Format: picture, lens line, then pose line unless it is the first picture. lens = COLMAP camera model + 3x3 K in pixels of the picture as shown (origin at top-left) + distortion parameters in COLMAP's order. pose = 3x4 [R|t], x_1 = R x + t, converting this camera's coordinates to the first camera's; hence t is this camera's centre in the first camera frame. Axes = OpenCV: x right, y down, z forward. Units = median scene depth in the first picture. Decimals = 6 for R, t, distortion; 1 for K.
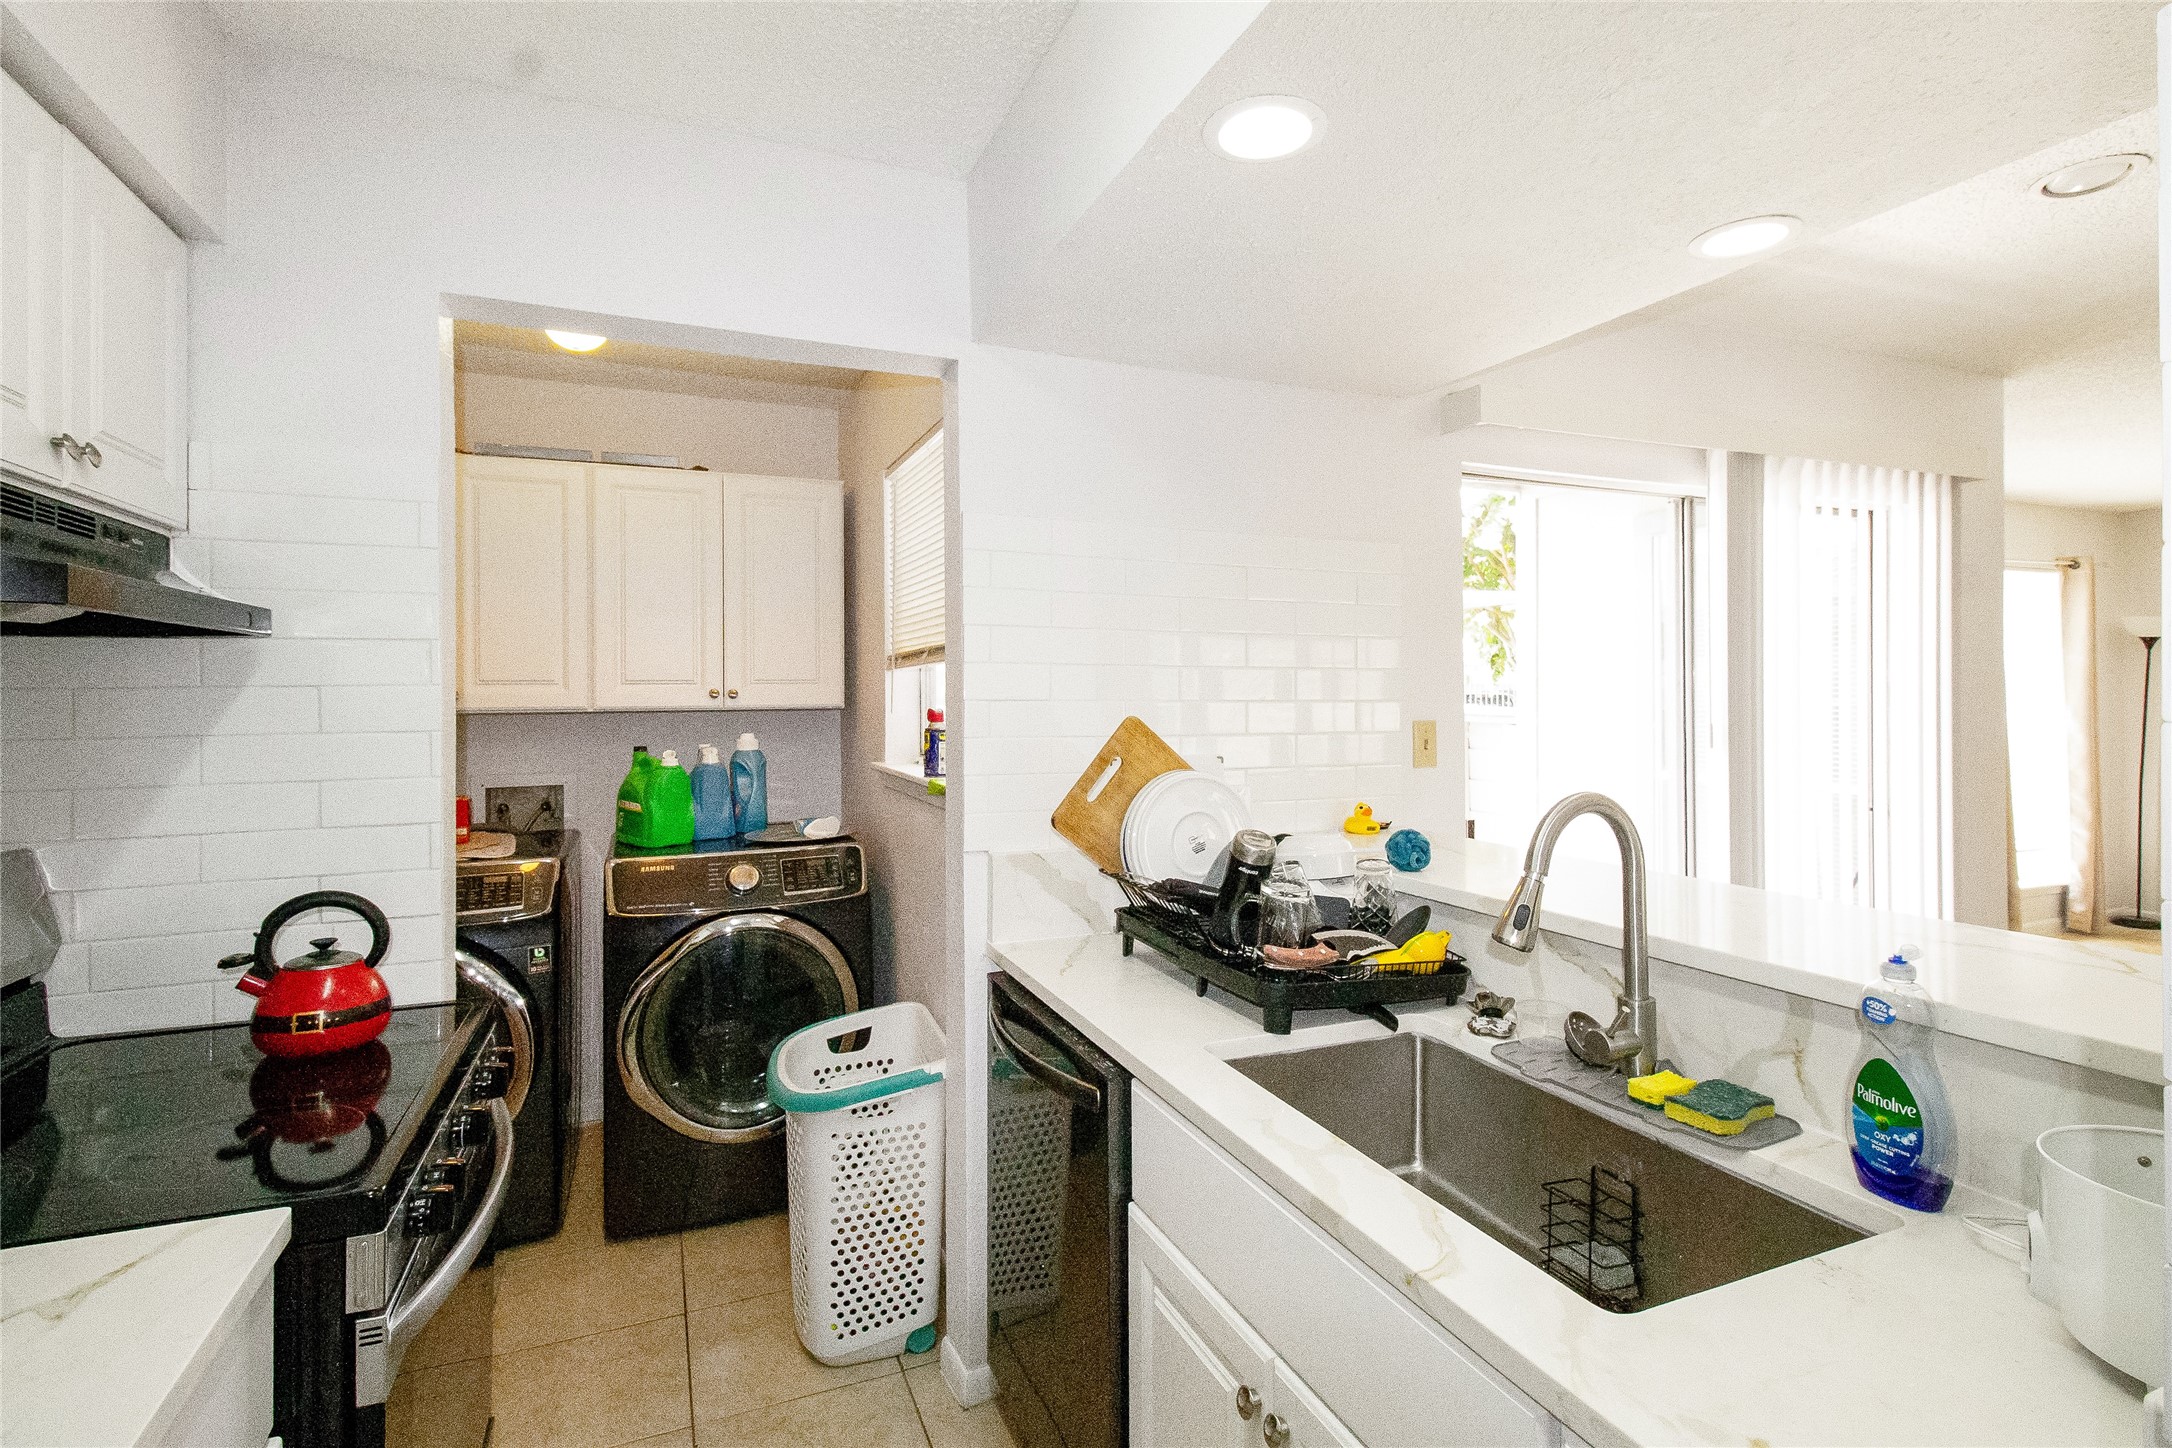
lens RADIAL K [[1051.6, 0, 1084.5], [0, 1051.6, 666.2], [0, 0, 1]] dist [-0.000936, -0.000956]
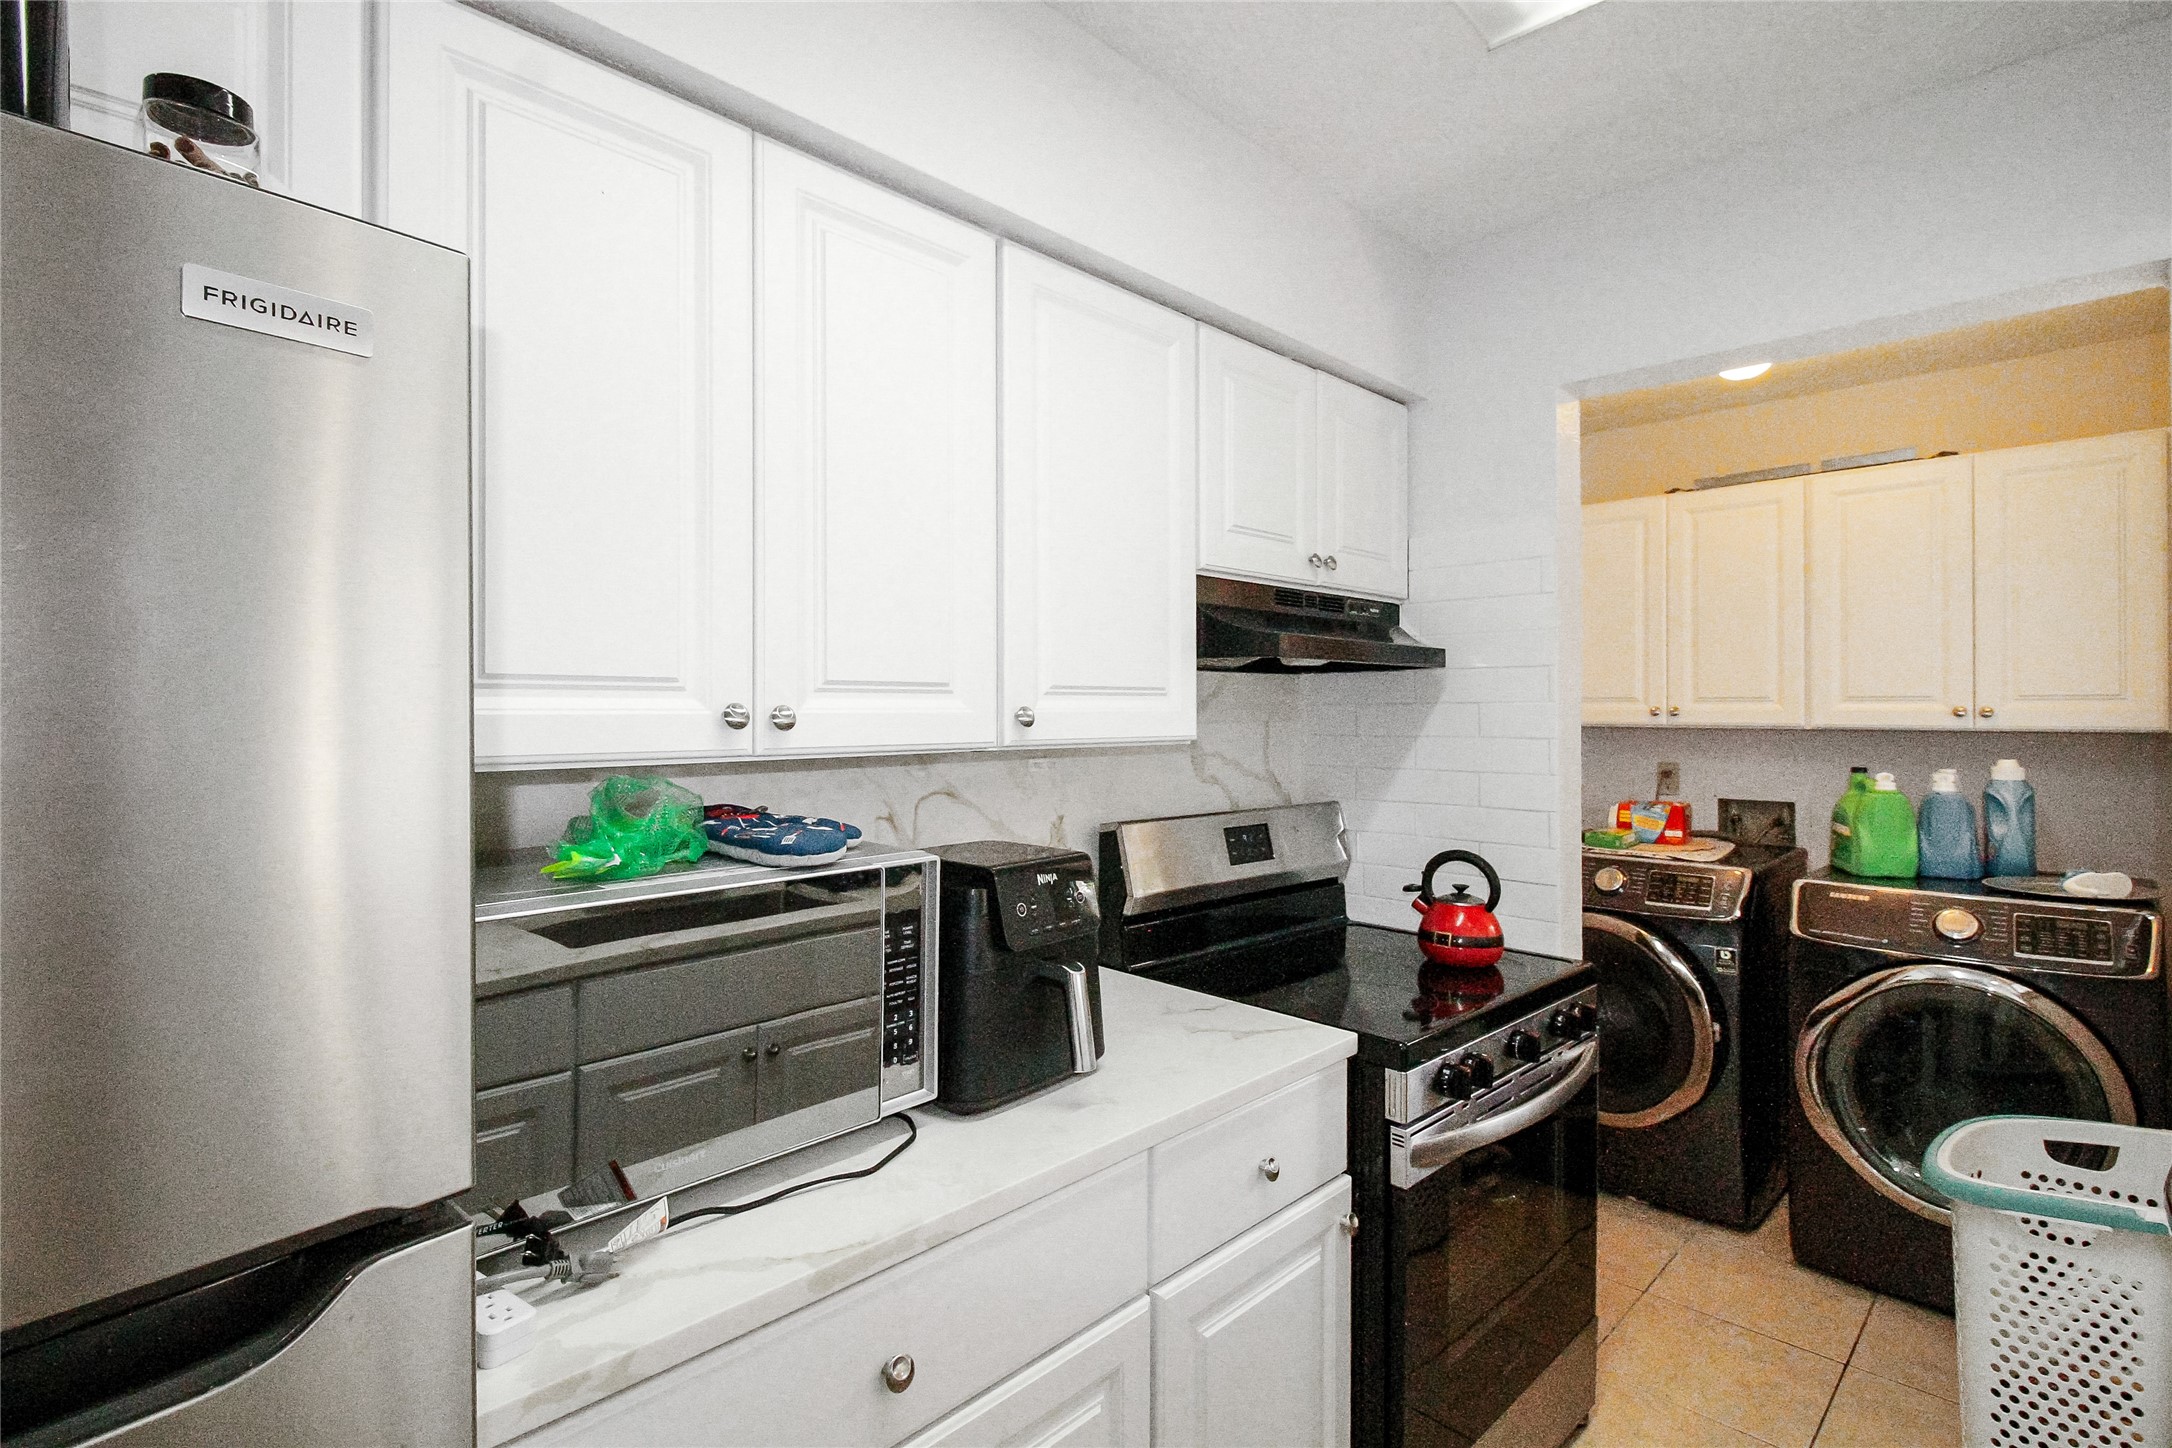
lens RADIAL K [[1051.6, 0, 1084.5], [0, 1051.6, 666.2], [0, 0, 1]] dist [-0.000936, -0.000956]
pose [[0.364269, -0.029857, -0.930815, 0.264153], [0.015983, 0.999539, -0.025807, -0.001132], [0.931157, -0.005477, 0.364578, 0.018319]]
